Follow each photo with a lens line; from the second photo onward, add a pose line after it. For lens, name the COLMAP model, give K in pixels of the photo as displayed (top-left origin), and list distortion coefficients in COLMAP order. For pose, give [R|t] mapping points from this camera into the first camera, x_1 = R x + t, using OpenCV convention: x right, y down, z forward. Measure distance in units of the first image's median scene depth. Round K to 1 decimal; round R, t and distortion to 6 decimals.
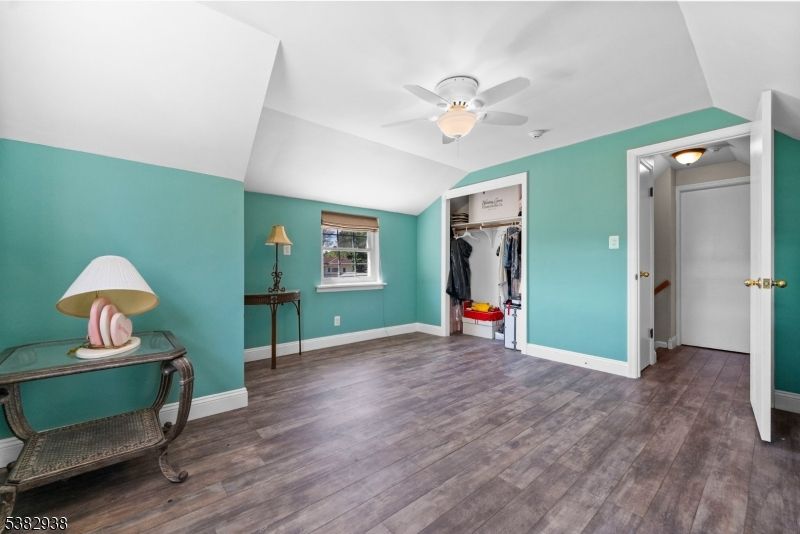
lens RADIAL K [[327.7, 0, 400.0], [0, 327.7, 267.0], [0, 0, 1]] dist [-0.000522, -0.000183]
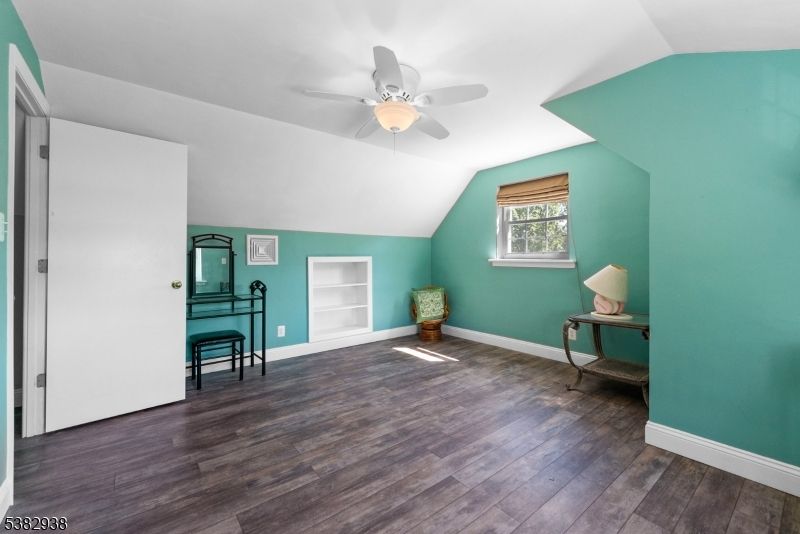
lens RADIAL K [[333.3, 0, 406.2], [0, 333.3, 260.5], [0, 0, 1]] dist [0.001441, -0.000146]
pose [[-0.999405, 0.000932, 0.034466, 0.113152], [0.000957, 0.999999, 0.000699, -0.039445], [-0.034465, 0.000731, -0.999406, 1.920735]]
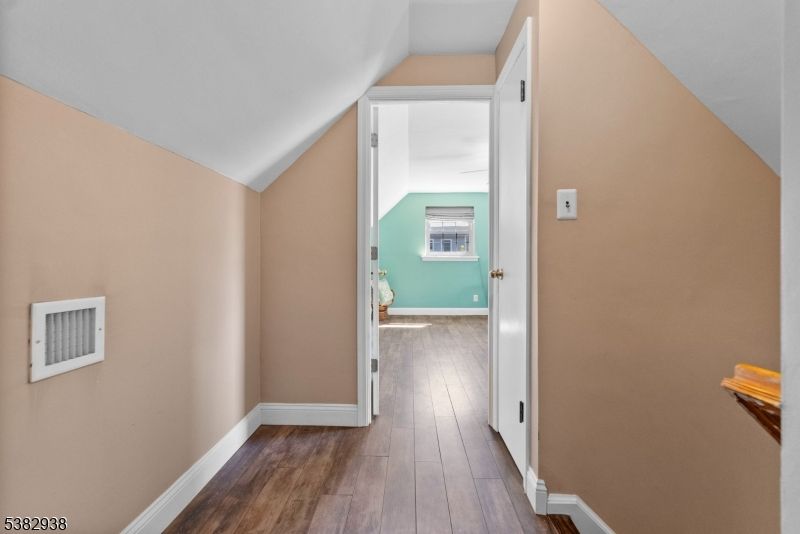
lens RADIAL K [[327.7, 0, 400.0], [0, 327.7, 267.0], [0, 0, 1]] dist [-0.000522, -0.000183]
pose [[-0.679343, 0.014125, -0.733685, 1.762533], [0.002320, 0.999851, 0.017101, -0.001986], [0.733817, 0.009915, -0.679275, 1.723279]]
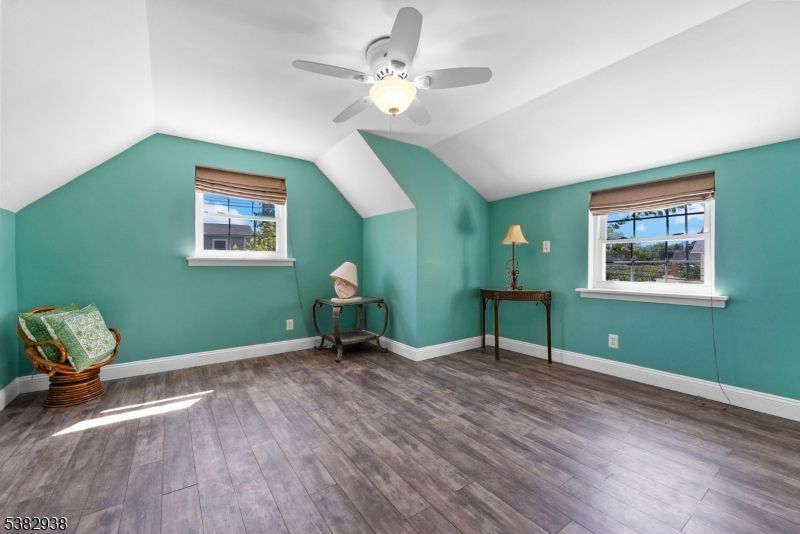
lens RADIAL K [[327.7, 0, 400.0], [0, 327.7, 267.0], [0, 0, 1]] dist [-0.000522, -0.000183]
pose [[-0.099606, 0.008654, -0.994989, 1.015633], [0.004776, 0.999955, 0.008219, -0.008036], [0.995015, -0.003934, -0.099643, 1.106028]]
